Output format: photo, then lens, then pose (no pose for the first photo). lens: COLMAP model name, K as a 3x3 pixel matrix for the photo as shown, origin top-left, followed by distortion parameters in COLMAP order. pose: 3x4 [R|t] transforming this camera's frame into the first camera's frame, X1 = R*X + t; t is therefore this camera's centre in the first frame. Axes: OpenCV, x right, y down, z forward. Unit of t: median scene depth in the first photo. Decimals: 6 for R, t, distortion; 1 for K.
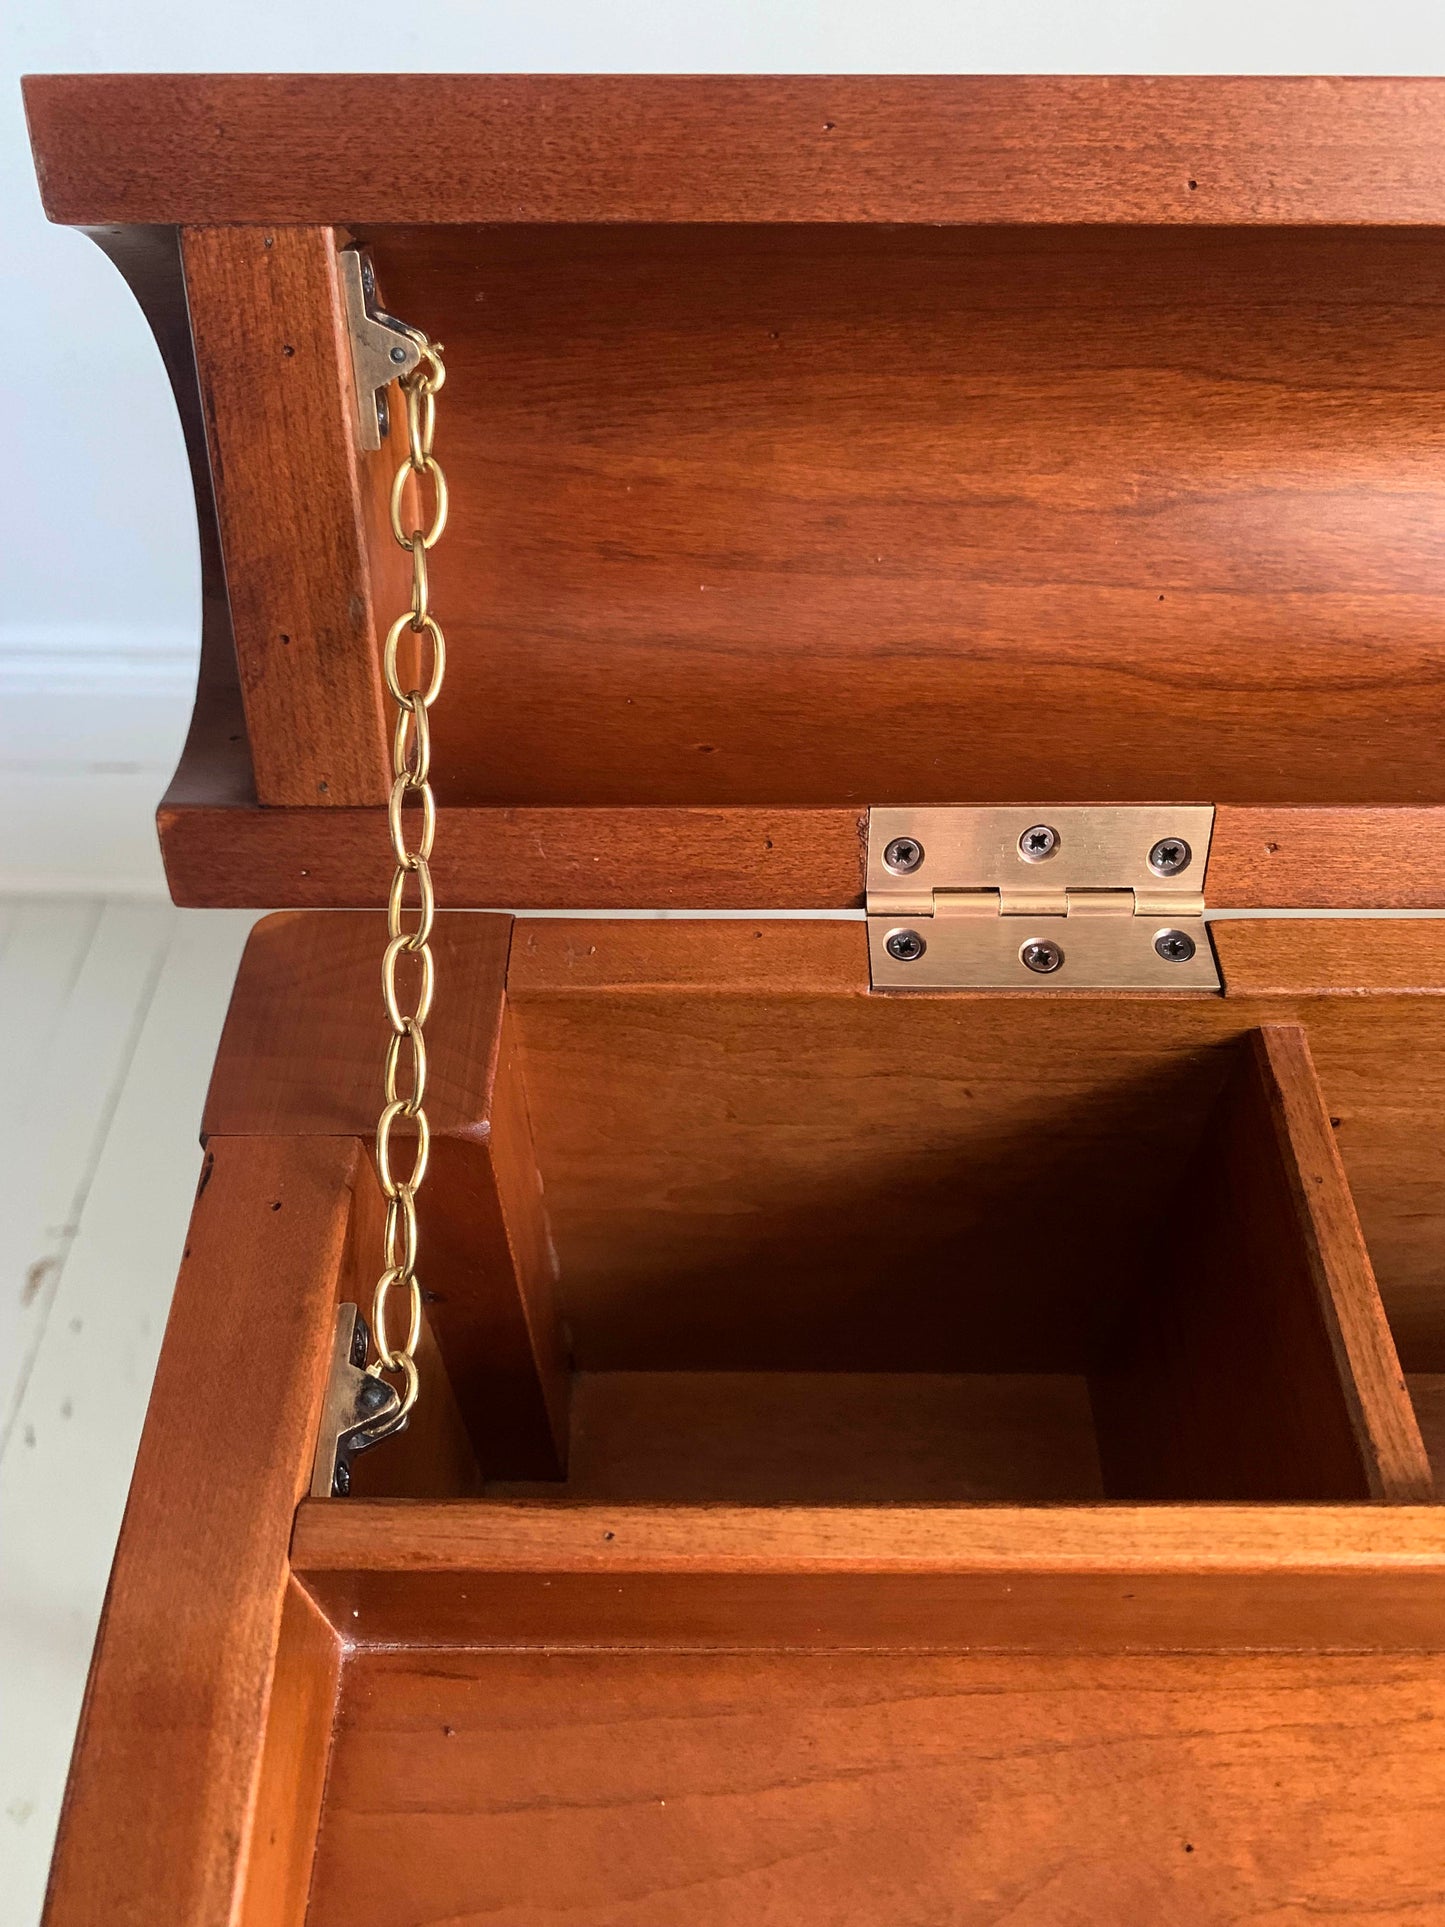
lens RADIAL K [[1539.6, 0, 713.5], [0, 1539.6, 955.4], [0, 0, 1]] dist [-0.006457, -0.004714]
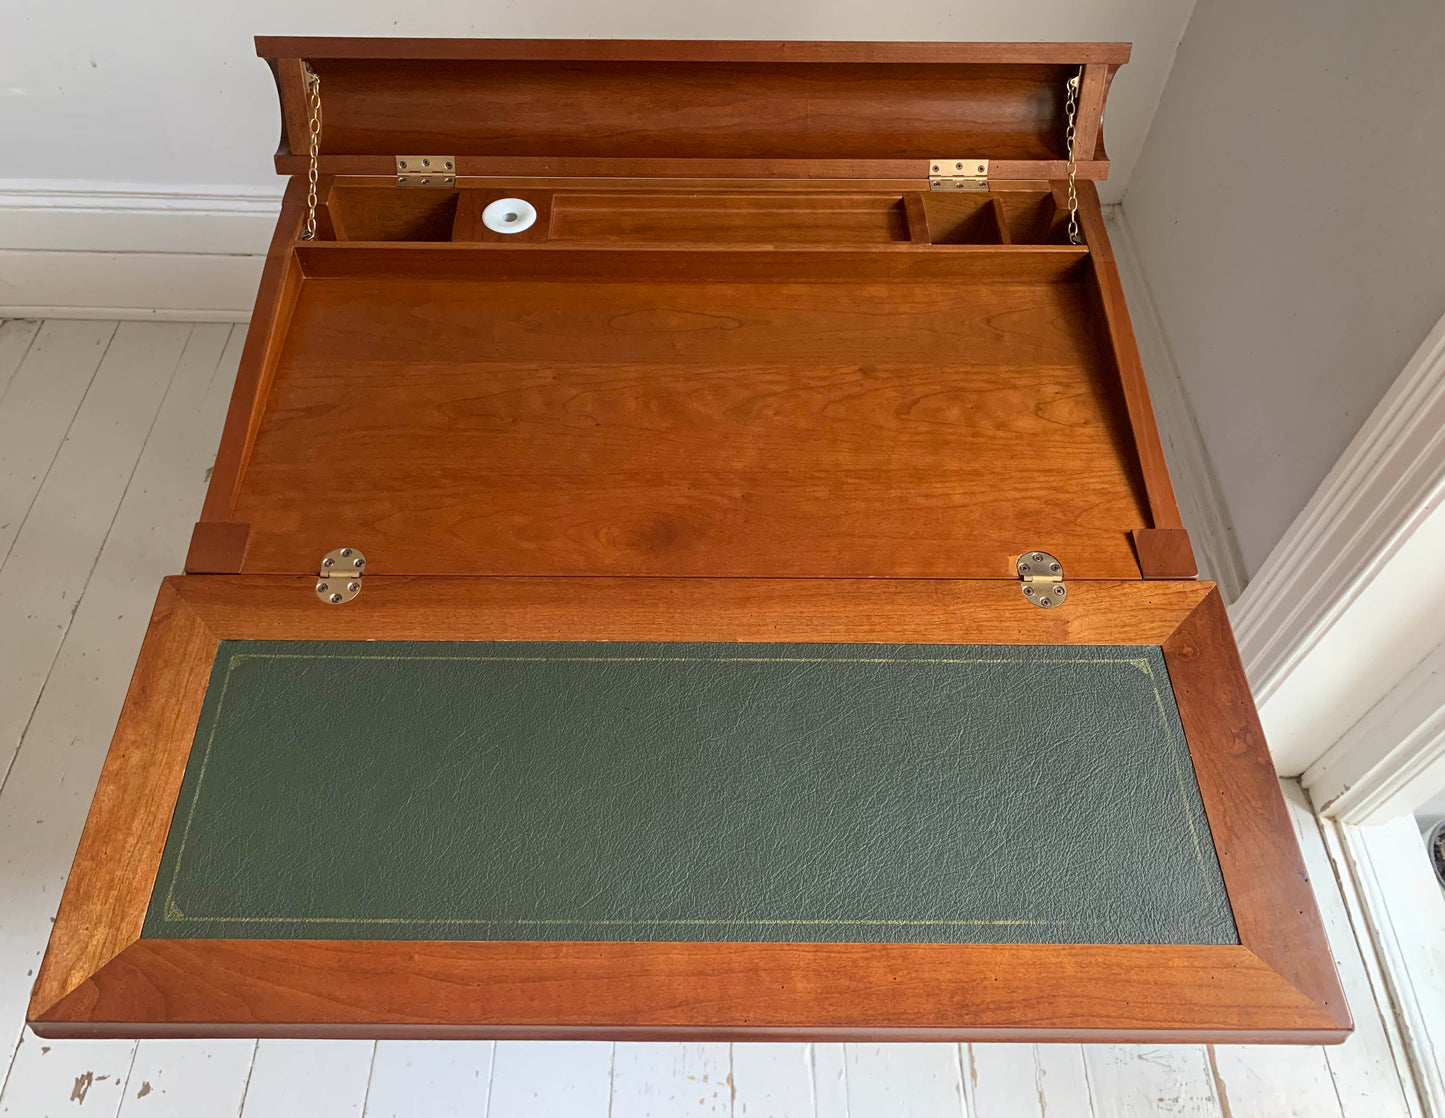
lens RADIAL K [[1210.4, 0, 709.3], [0, 1210.4, 553.9], [0, 0, 1]] dist [0.055055, -0.124379]
pose [[0.999949, 0.004023, 0.009261, 1.327502], [-0.004326, 0.999452, 0.032831, 1.332379], [-0.009124, -0.032870, 0.999418, -3.901232]]
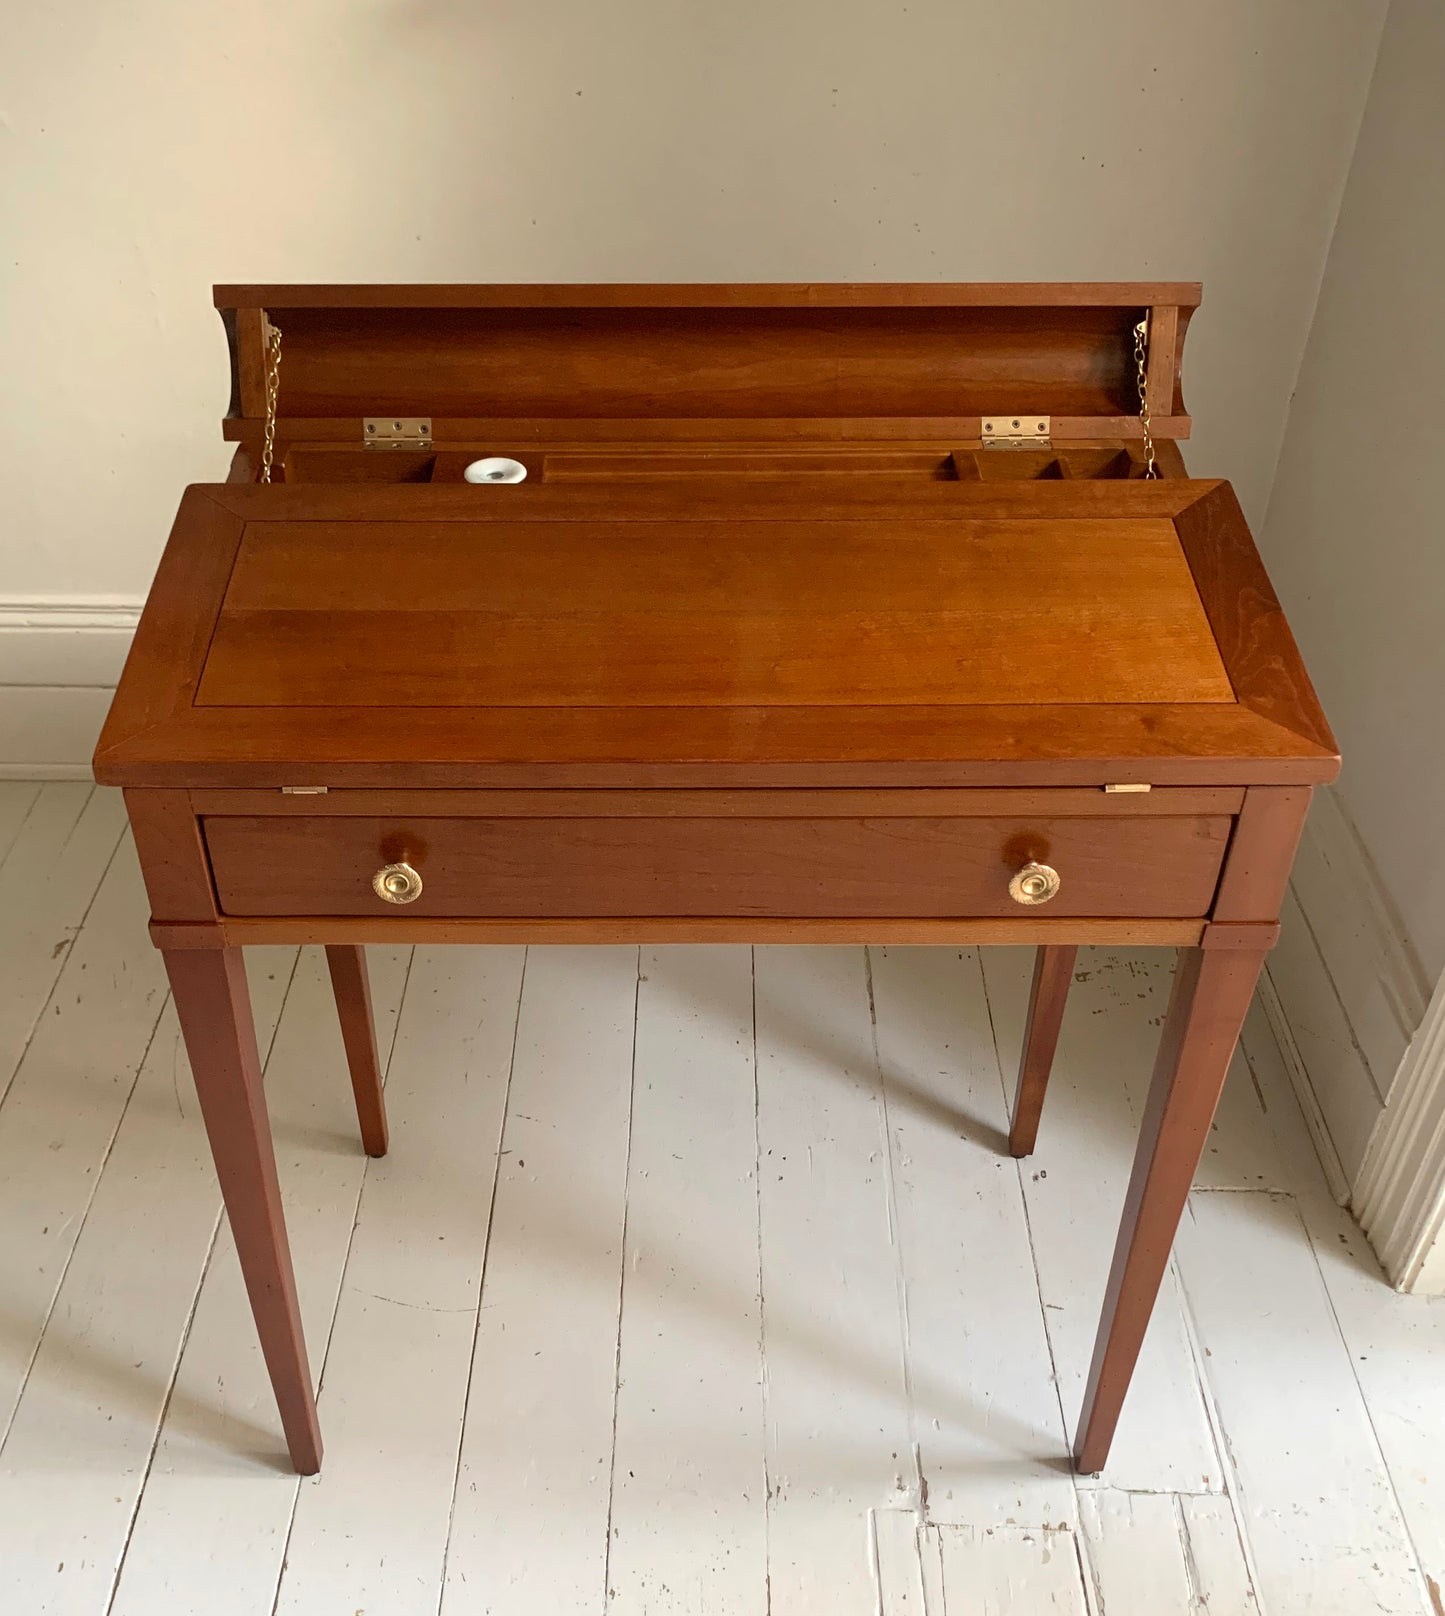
lens RADIAL K [[1786.9, 0, 701.1], [0, 1786.9, 847.9], [0, 0, 1]] dist [0.041675, 0.000000]
pose [[0.999938, -0.006905, 0.008777, 1.214254], [0.008795, 0.971236, -0.237958, 2.840798], [-0.006882, 0.238021, 0.971236, -4.654845]]
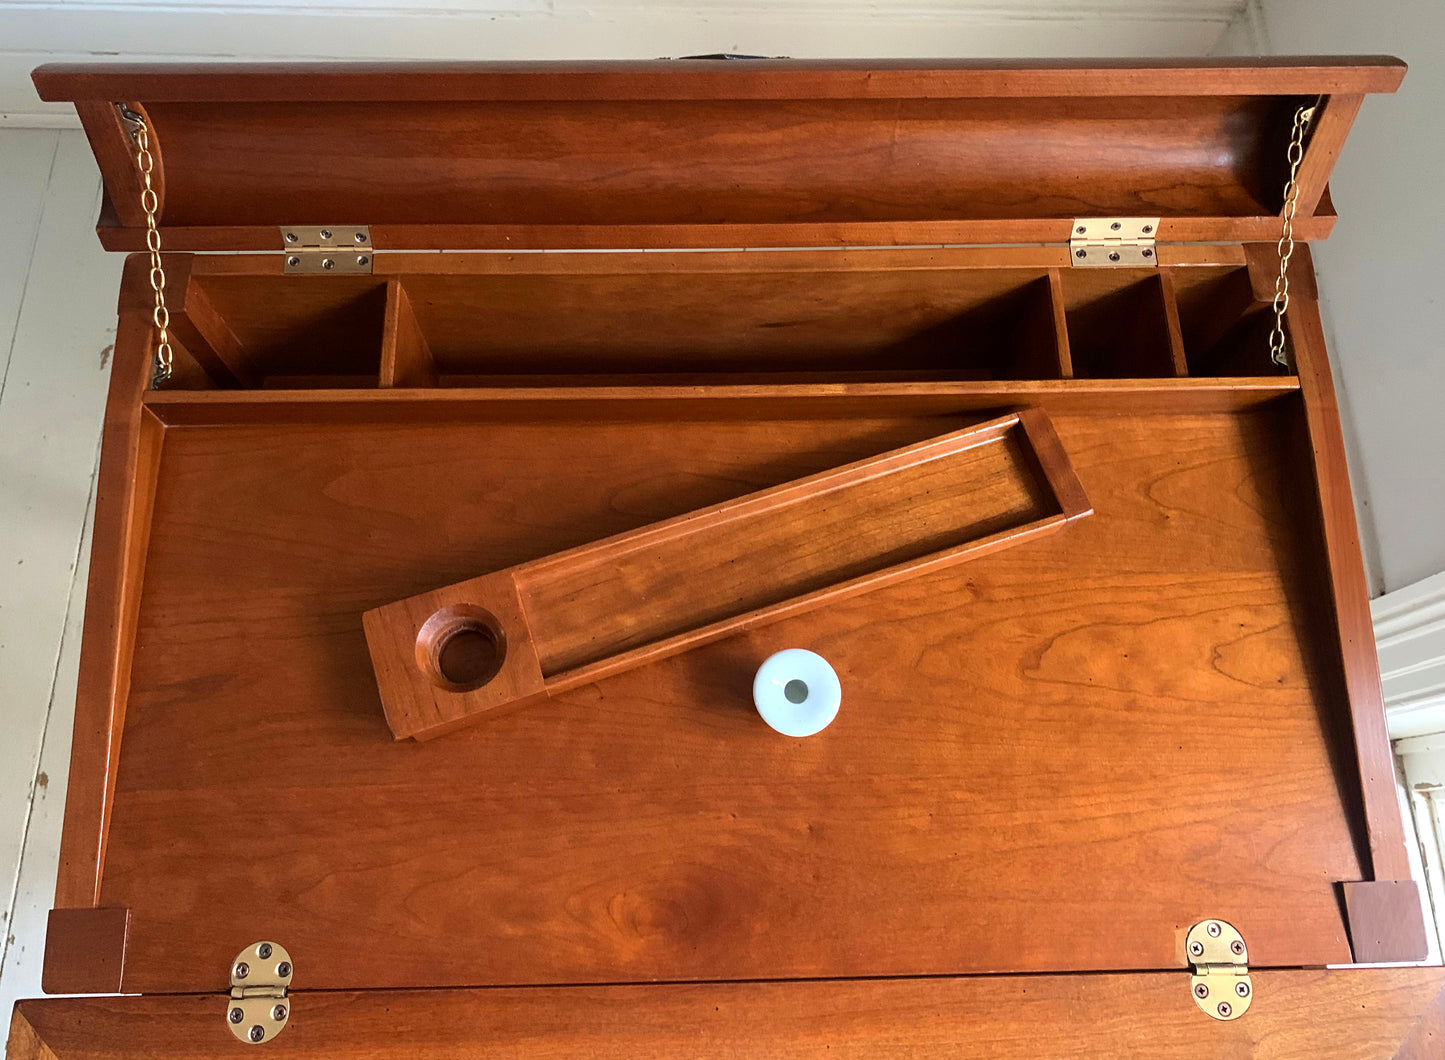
lens RADIAL K [[1242.4, 0, 717.4], [0, 1242.4, 520.1], [0, 0, 1]] dist [-0.005212, -0.002031]
pose [[0.999570, -0.013370, 0.026105, 1.183454], [0.004088, 0.944879, 0.327393, -0.441809], [-0.029043, -0.327146, 0.944528, -2.385650]]
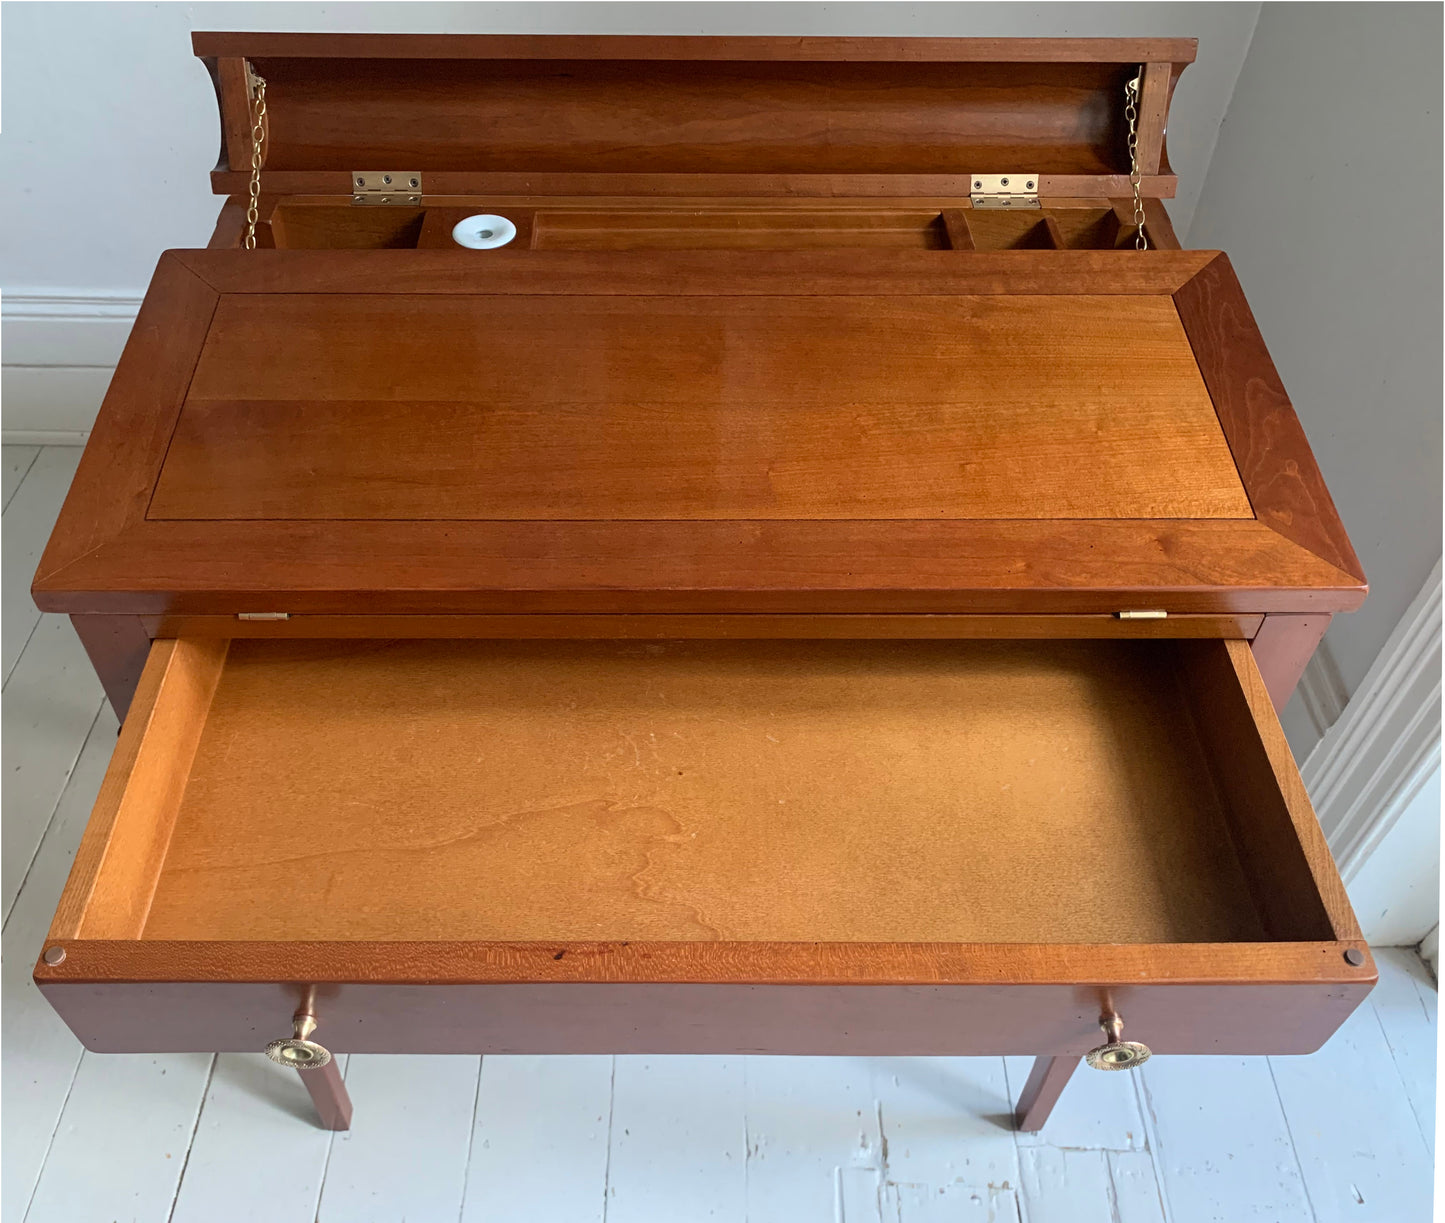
lens RADIAL K [[1309.8, 0, 706.6], [0, 1309.8, 605.5], [0, 0, 1]] dist [0.011163, -0.016904]
pose [[0.999753, -0.003879, 0.021894, 1.226437], [0.006161, 0.994435, -0.105176, 1.876714], [-0.021365, 0.105285, 0.994213, -3.327804]]
